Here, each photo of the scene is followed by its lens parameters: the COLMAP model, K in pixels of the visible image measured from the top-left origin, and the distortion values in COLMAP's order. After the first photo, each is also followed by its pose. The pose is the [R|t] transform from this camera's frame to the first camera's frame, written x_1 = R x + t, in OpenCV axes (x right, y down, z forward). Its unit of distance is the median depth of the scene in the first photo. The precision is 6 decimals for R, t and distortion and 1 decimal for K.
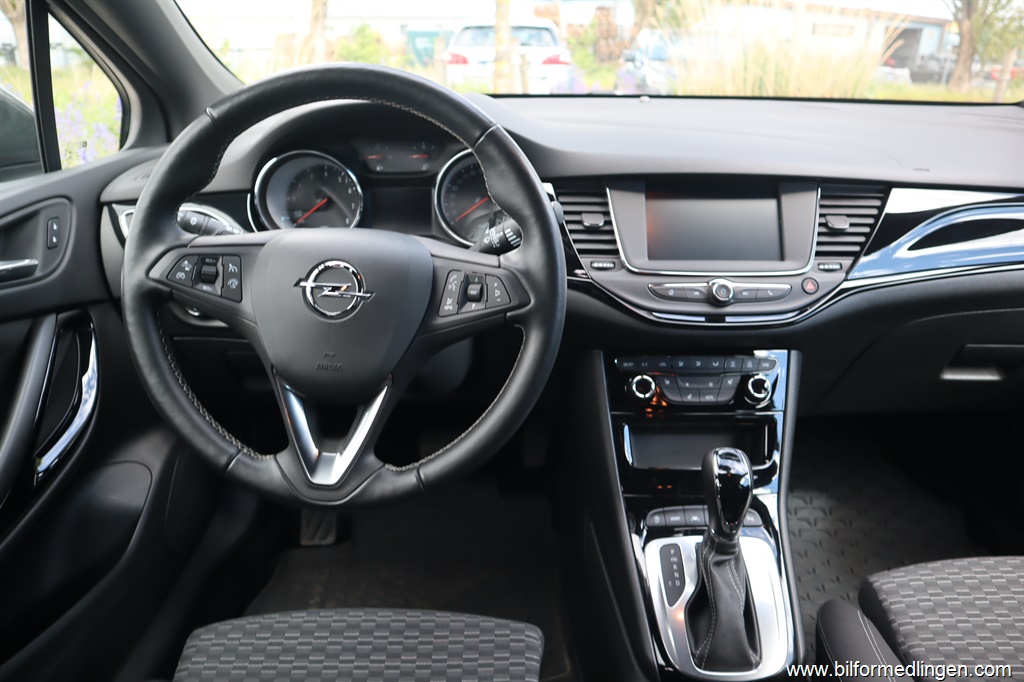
lens RADIAL K [[710.0, 0, 512.0], [0, 710.0, 341.0], [0, 0, 1]] dist [-0.135814, 0.076661]
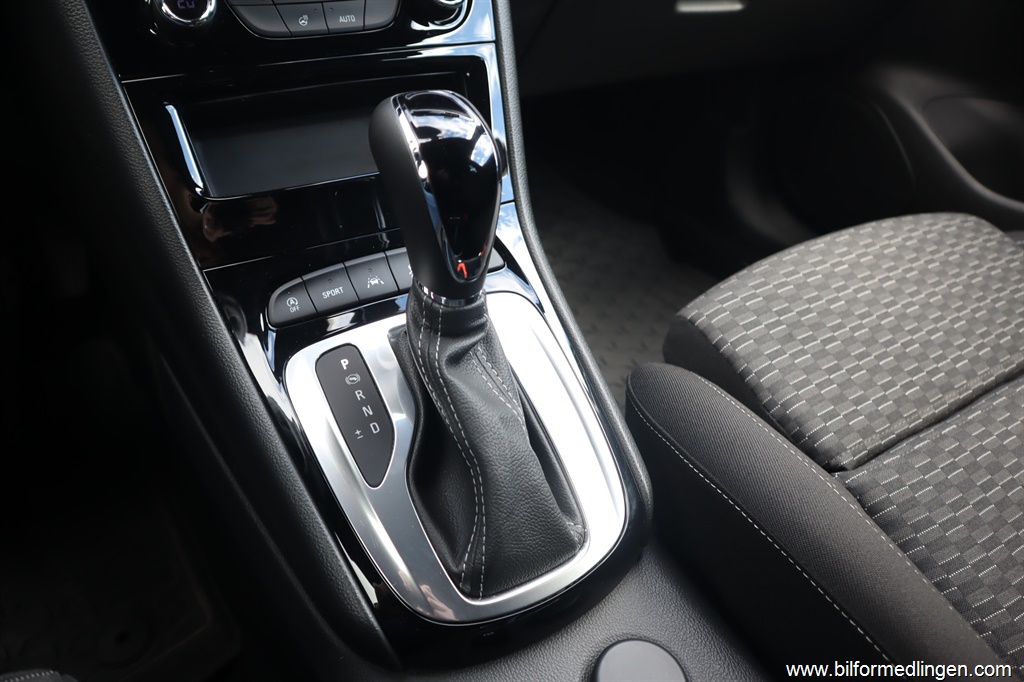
lens RADIAL K [[725.8, 0, 508.6], [0, 725.8, 307.2], [0, 0, 1]] dist [-0.085313, -0.000431]
pose [[0.844832, -0.254440, 0.470658, 0.112570], [0.151382, 0.957413, 0.245852, 0.173083], [-0.513169, -0.136454, 0.847371, 0.570304]]
